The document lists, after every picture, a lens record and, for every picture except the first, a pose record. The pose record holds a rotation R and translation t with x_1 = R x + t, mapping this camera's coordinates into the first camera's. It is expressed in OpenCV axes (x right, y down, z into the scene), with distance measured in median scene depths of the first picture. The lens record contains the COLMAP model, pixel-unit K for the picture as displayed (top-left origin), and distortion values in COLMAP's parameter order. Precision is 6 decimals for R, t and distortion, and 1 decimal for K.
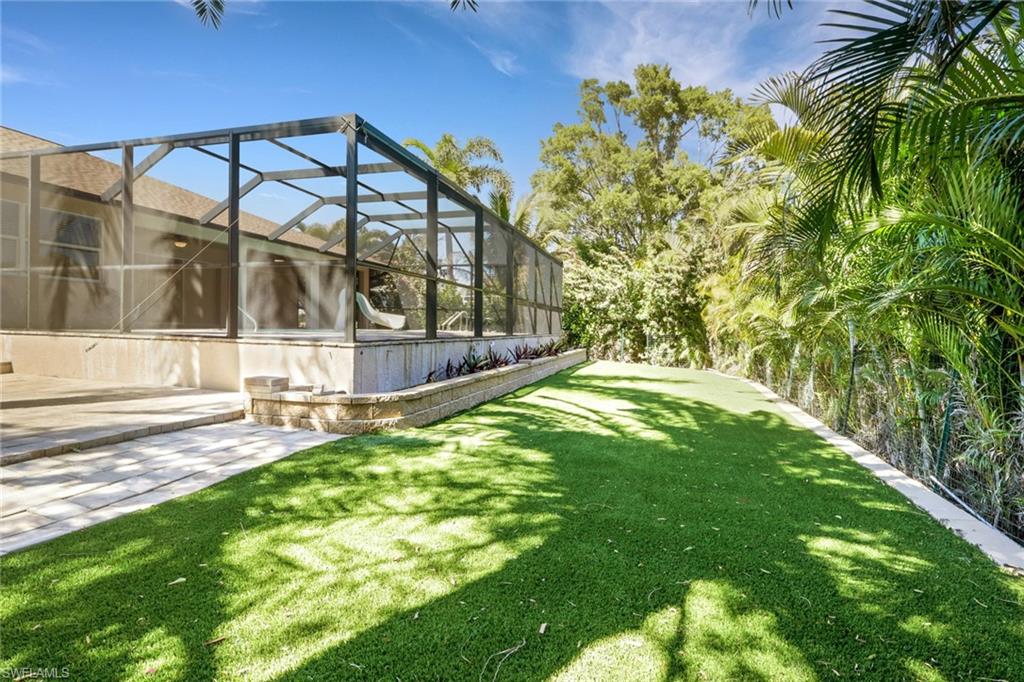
lens RADIAL K [[496.0, 0, 512.0], [0, 496.0, 341.0], [0, 0, 1]] dist [0.021672, 0.000049]
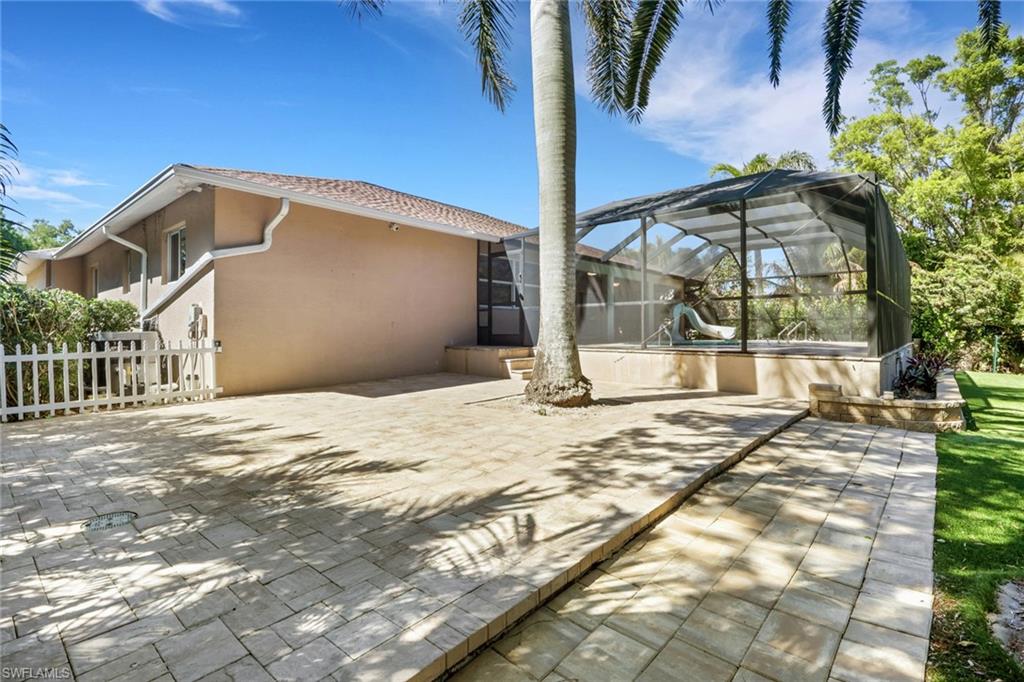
lens RADIAL K [[476.7, 0, 512.0], [0, 476.7, 341.0], [0, 0, 1]] dist [-0.000594, 0.000114]
pose [[0.908996, -0.014029, -0.416568, -0.125505], [0.007901, 0.999834, -0.016433, -0.004624], [0.416729, 0.011646, 0.908956, -0.082948]]
